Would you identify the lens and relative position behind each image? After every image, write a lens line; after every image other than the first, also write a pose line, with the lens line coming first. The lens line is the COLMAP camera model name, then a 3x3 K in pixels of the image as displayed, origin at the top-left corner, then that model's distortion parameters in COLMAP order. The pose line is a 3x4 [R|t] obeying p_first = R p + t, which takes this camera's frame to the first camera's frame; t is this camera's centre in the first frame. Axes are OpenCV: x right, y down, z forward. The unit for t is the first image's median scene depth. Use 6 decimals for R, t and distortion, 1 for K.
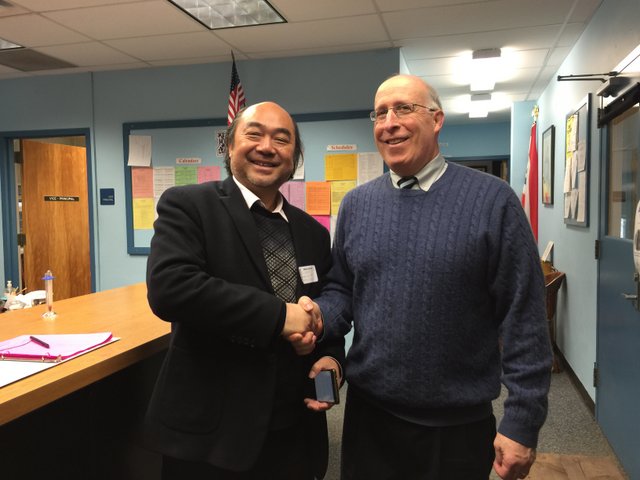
lens RADIAL K [[536.5, 0, 321.4], [0, 536.5, 243.8], [0, 0, 1]] dist [0.046597, -0.061572]
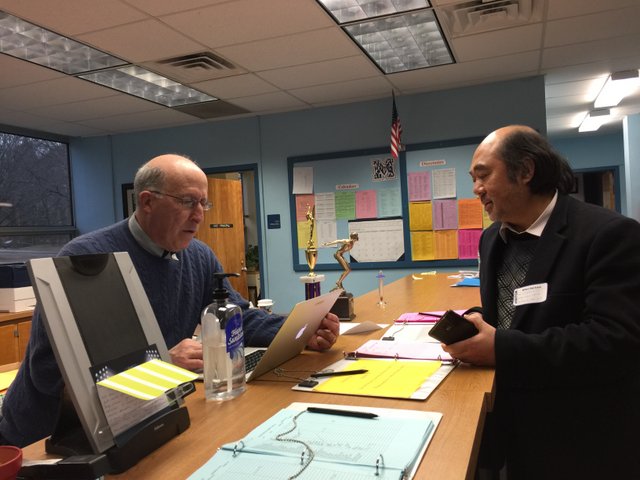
lens RADIAL K [[536.5, 0, 316.9], [0, 536.5, 235.6], [0, 0, 1]] dist [0.046597, -0.061572]
pose [[0.993020, -0.041489, -0.110404, -0.186166], [0.035206, 0.997680, -0.058264, 0.012671], [0.112565, 0.053970, 0.992178, -0.124006]]
